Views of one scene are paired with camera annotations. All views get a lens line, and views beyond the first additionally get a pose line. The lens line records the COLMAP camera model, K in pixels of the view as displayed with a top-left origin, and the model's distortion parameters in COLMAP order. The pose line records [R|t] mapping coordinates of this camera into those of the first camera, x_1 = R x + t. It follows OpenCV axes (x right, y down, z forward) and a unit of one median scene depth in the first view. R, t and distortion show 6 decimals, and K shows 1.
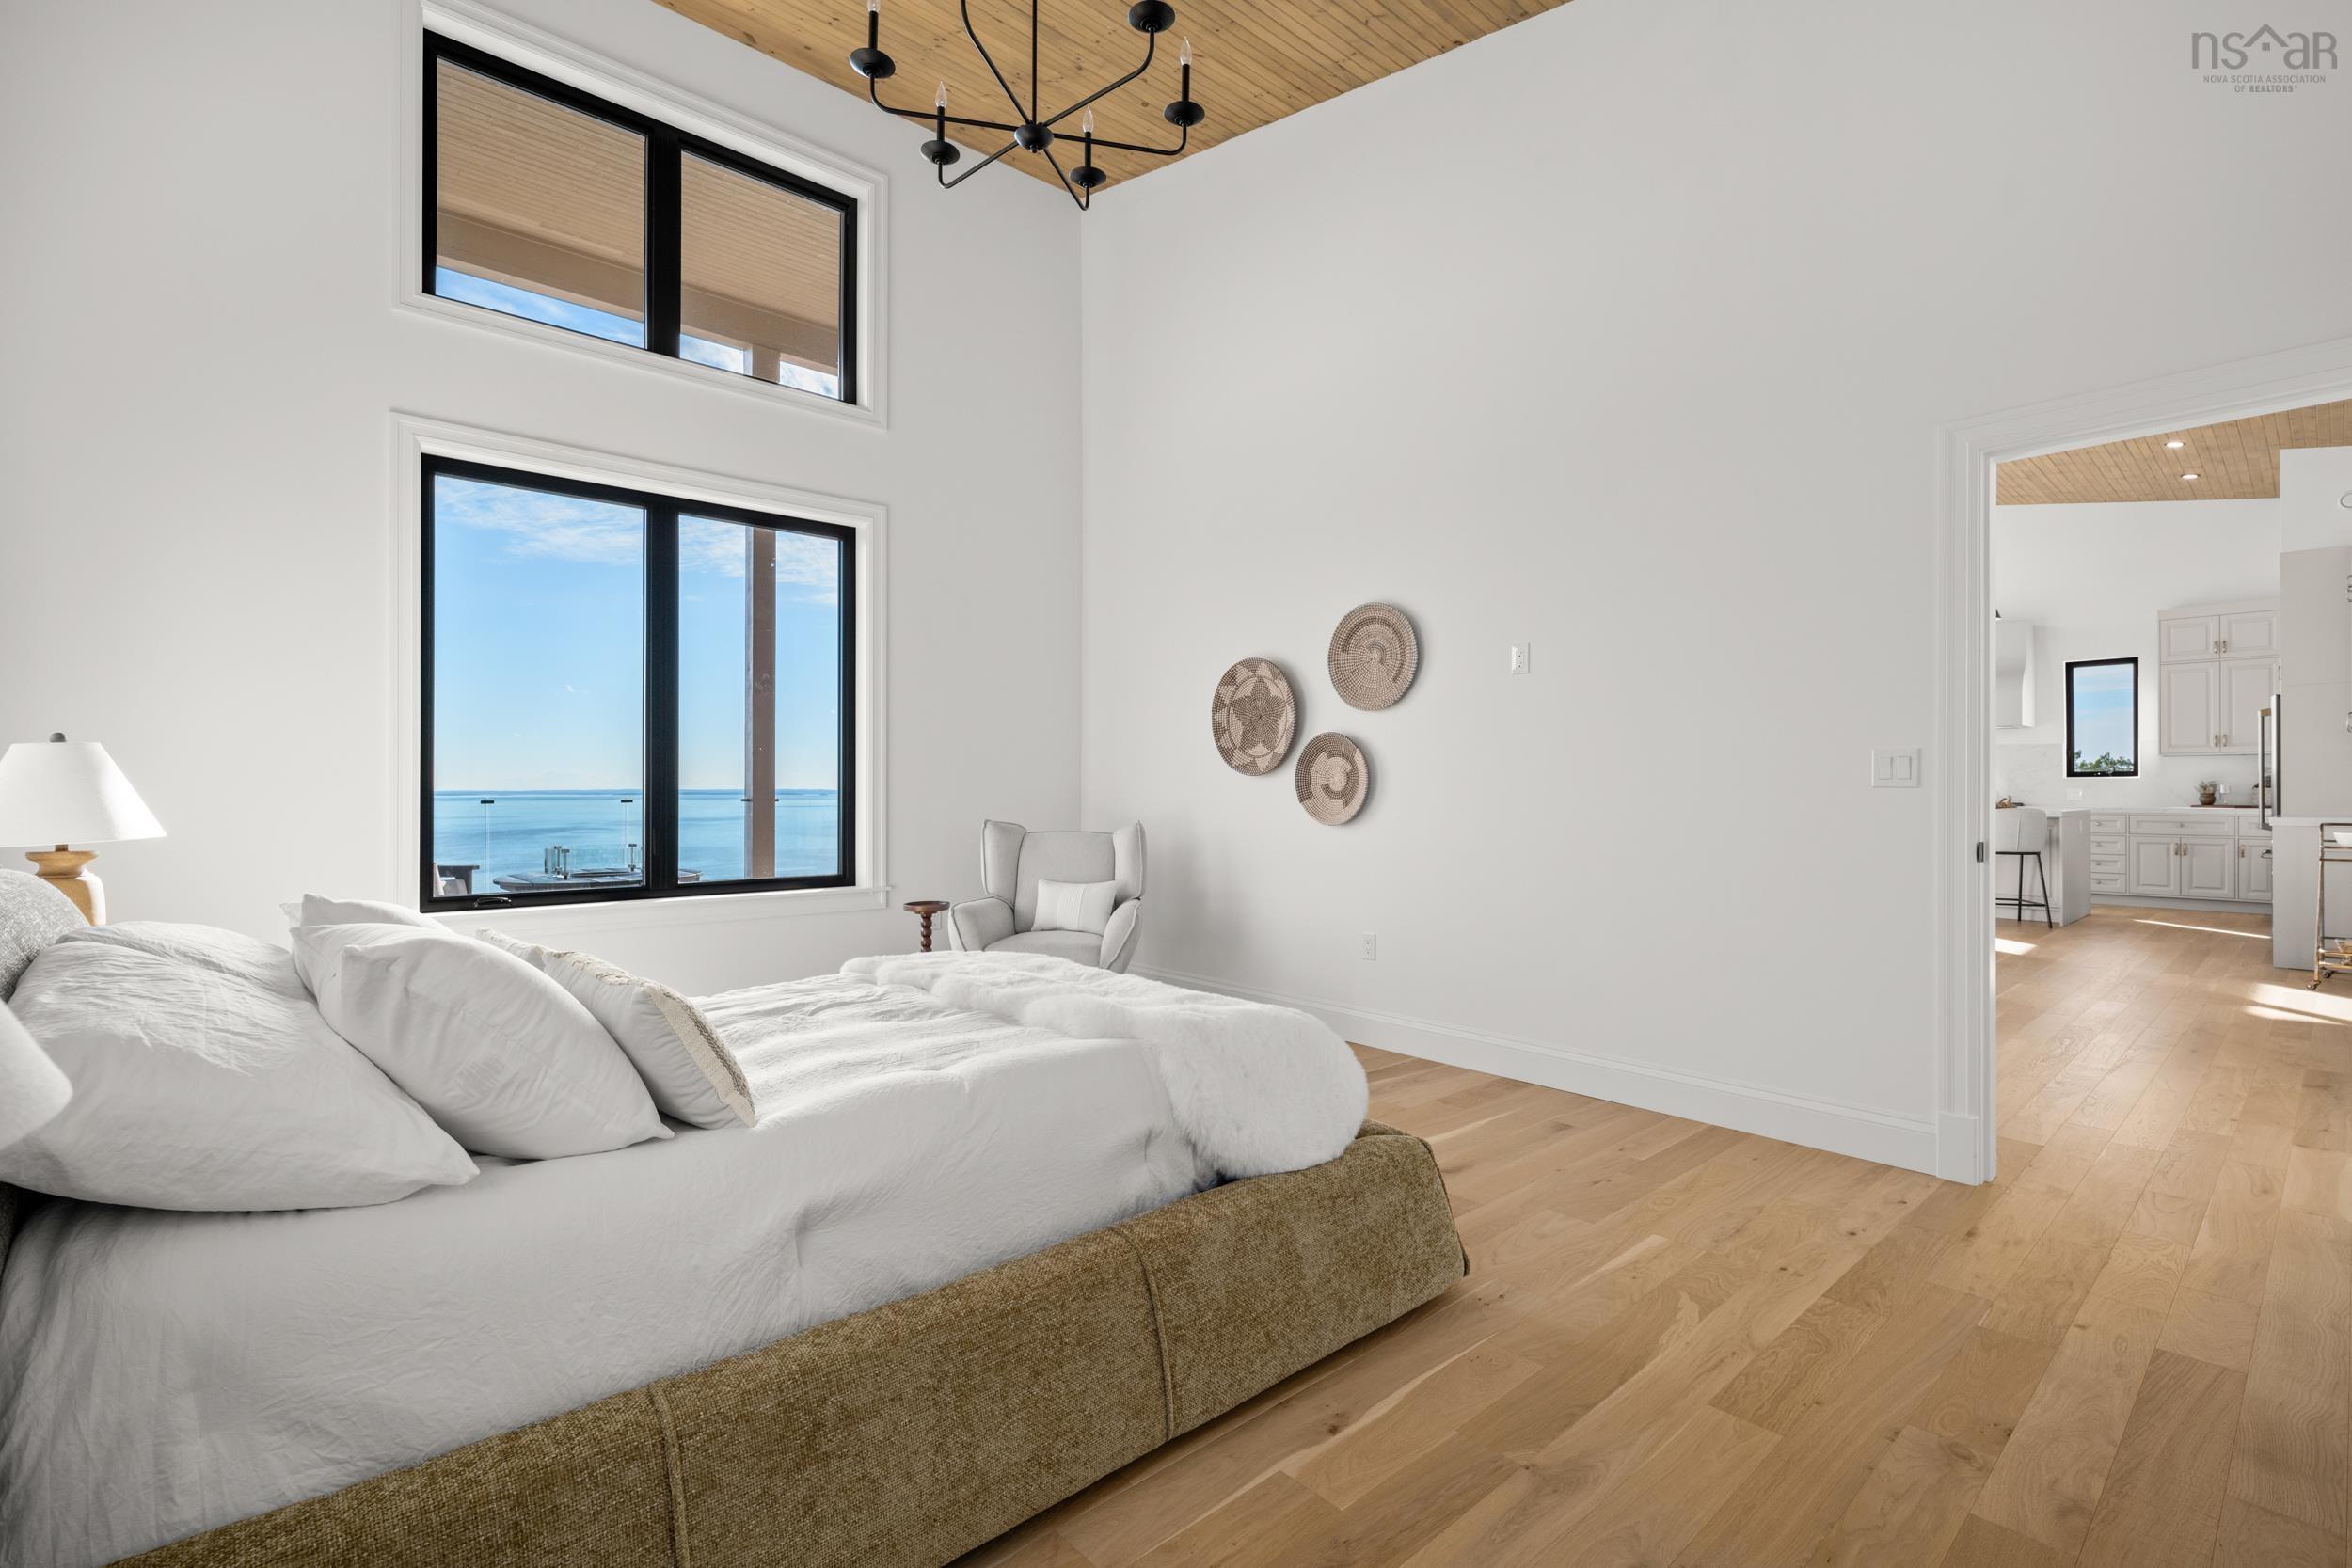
lens RADIAL K [[1043.3, 0, 1176.0], [0, 1043.3, 784.0], [0, 0, 1]] dist [-0.000934, 0.000343]
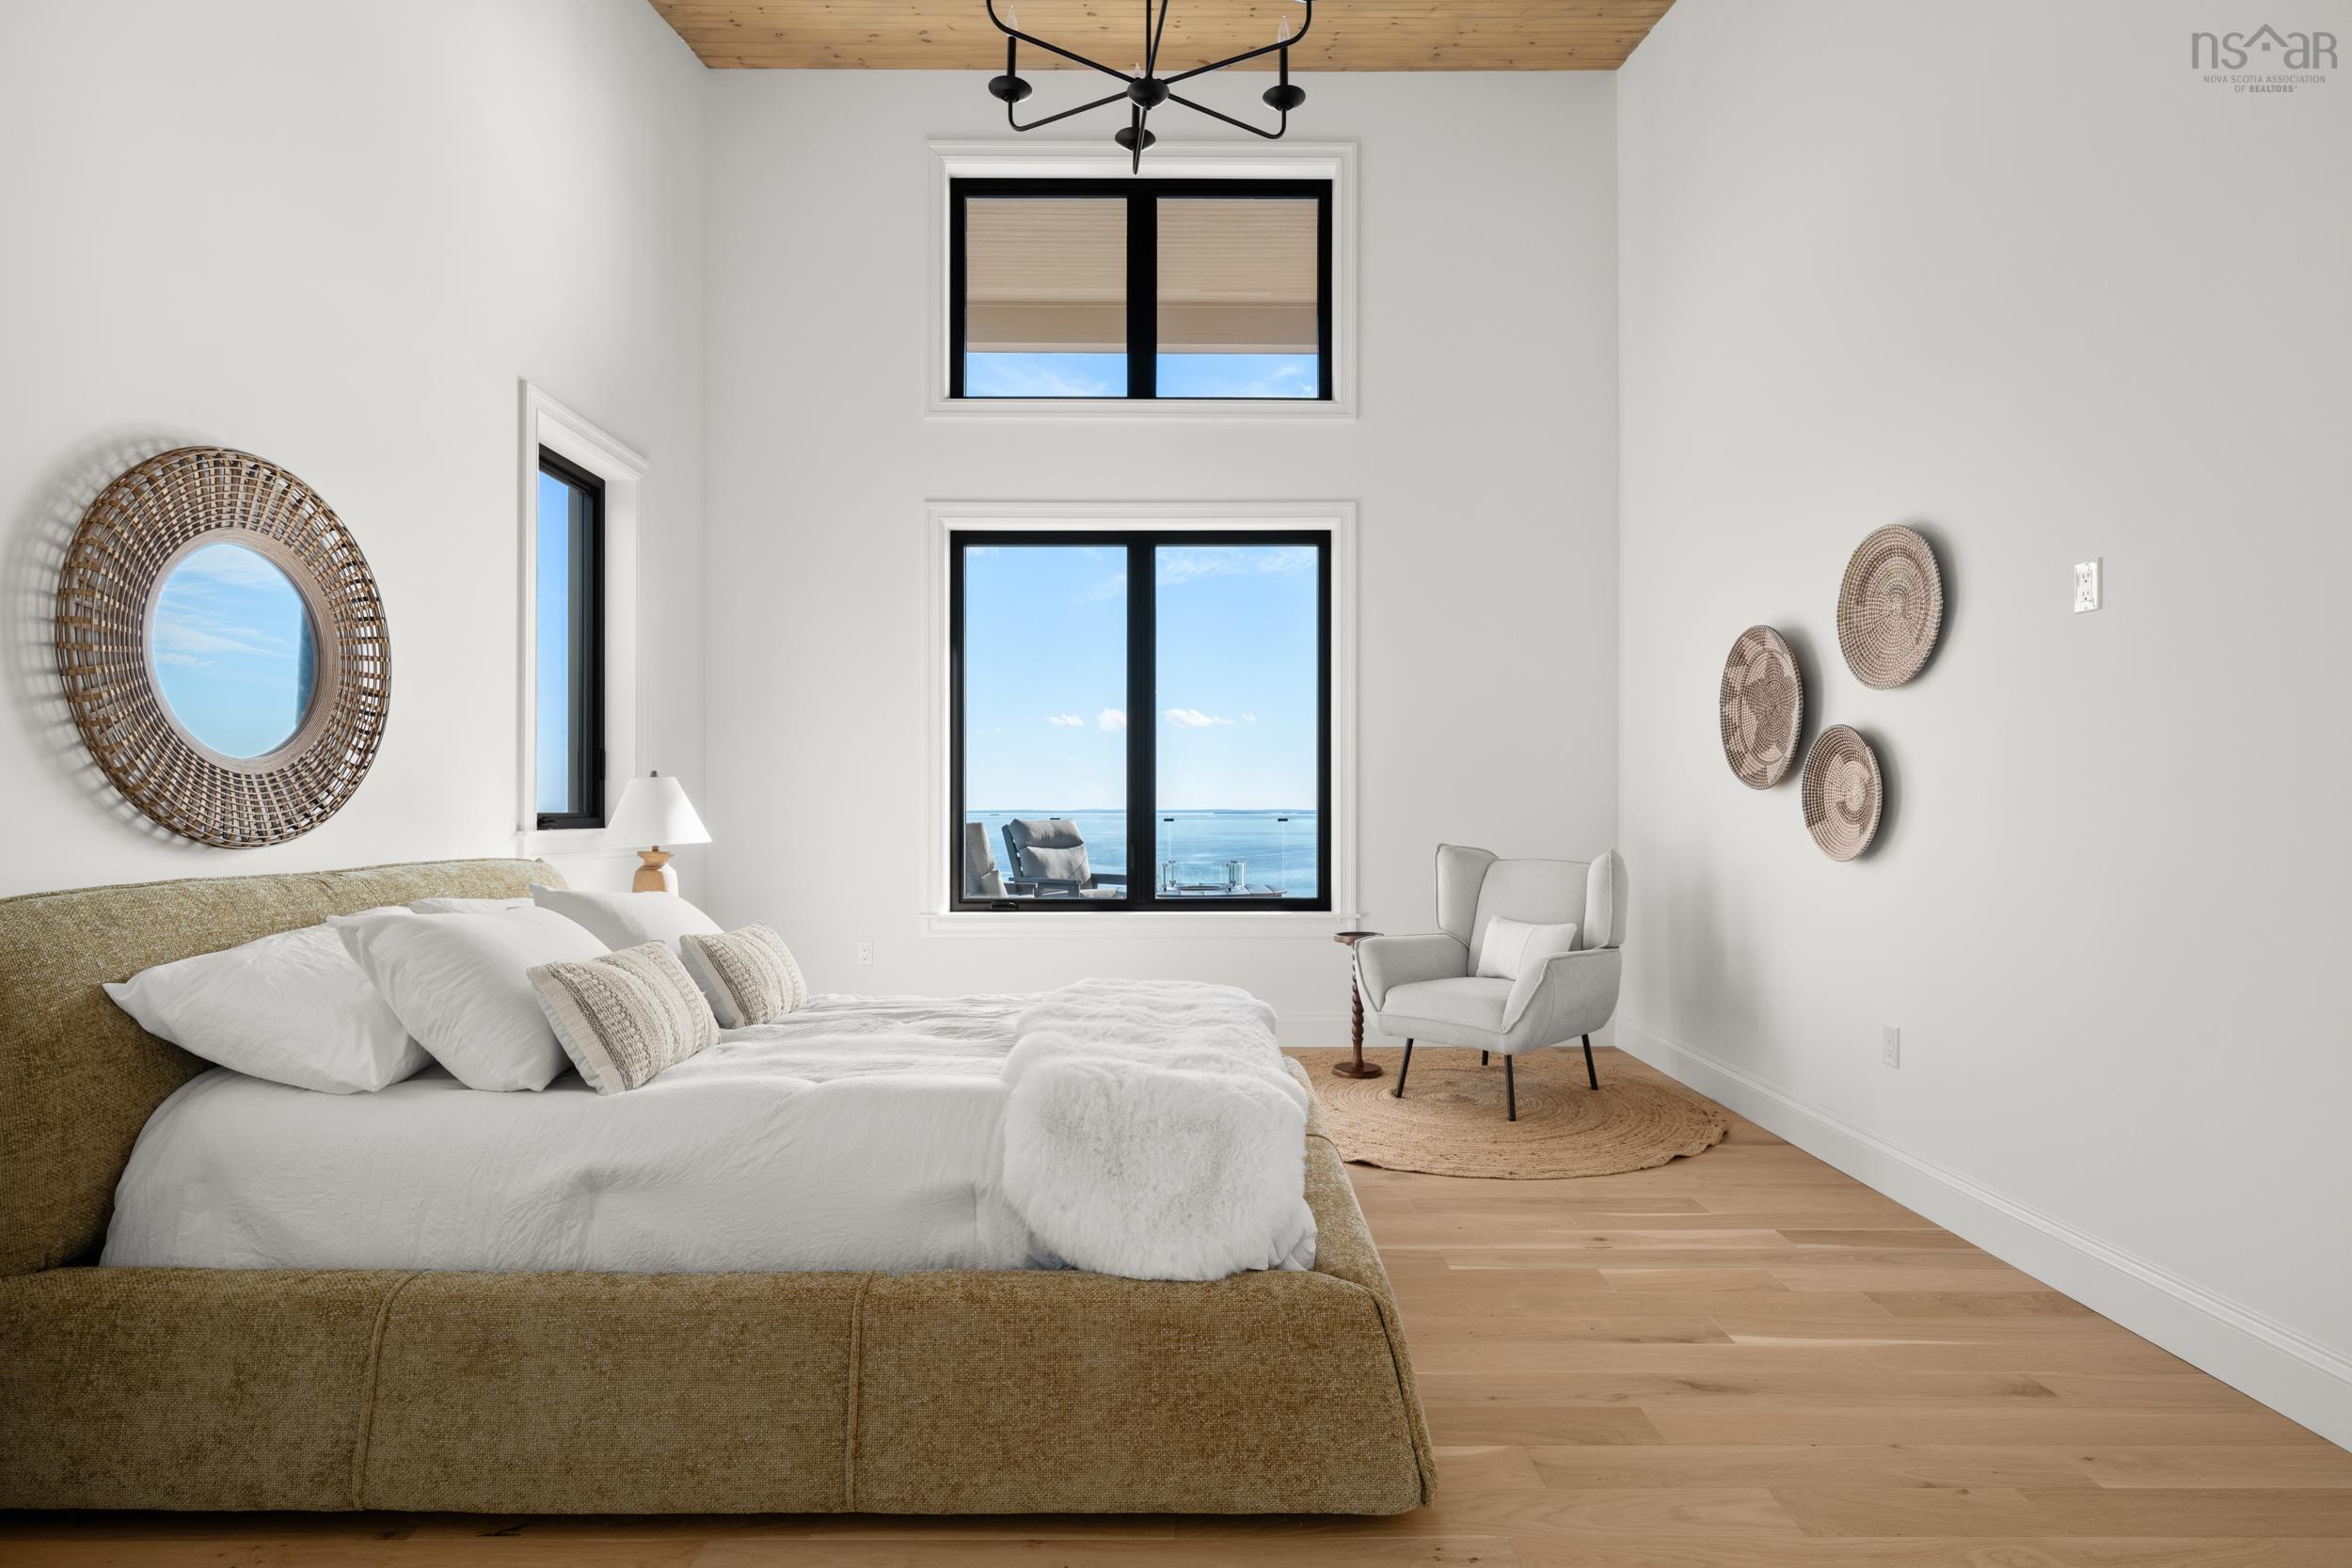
lens RADIAL K [[1149.4, 0, 1179.5], [0, 1149.4, 805.4], [0, 0, 1]] dist [0.000032, -0.000138]
pose [[0.752633, -0.002141, -0.658436, 0.322570], [0.004209, 0.999990, 0.001559, 0.000128], [0.658426, -0.003945, 0.752635, 0.154192]]
